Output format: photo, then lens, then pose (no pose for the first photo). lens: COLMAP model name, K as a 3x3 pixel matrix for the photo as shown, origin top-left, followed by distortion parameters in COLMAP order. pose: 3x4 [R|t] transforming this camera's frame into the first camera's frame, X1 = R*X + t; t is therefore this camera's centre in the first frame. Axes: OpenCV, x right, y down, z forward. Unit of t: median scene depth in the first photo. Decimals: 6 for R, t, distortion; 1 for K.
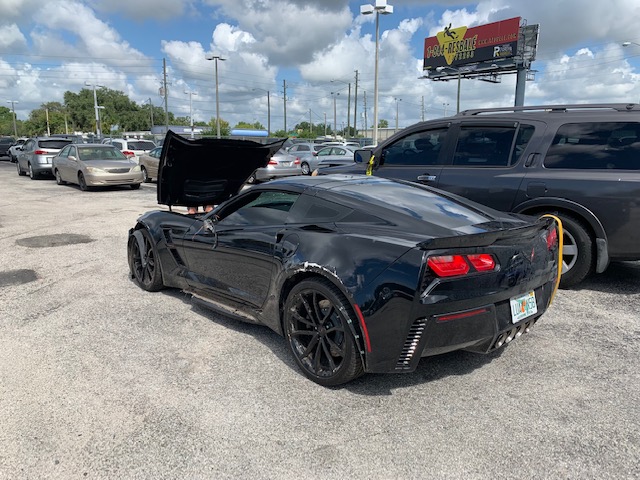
lens RADIAL K [[486.8, 0, 319.5], [0, 486.8, 223.9], [0, 0, 1]] dist [0.010192, 0.002109]
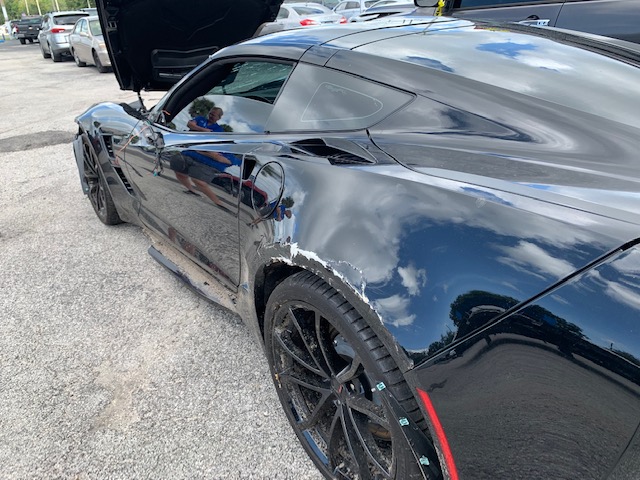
lens RADIAL K [[486.8, 0, 319.5], [0, 486.8, 223.9], [0, 0, 1]] dist [0.010192, 0.002109]
pose [[0.992633, -0.016682, -0.120005, 0.022407], [0.046675, 0.966680, 0.251696, -0.019477], [0.111807, -0.255443, 0.960338, 0.332610]]
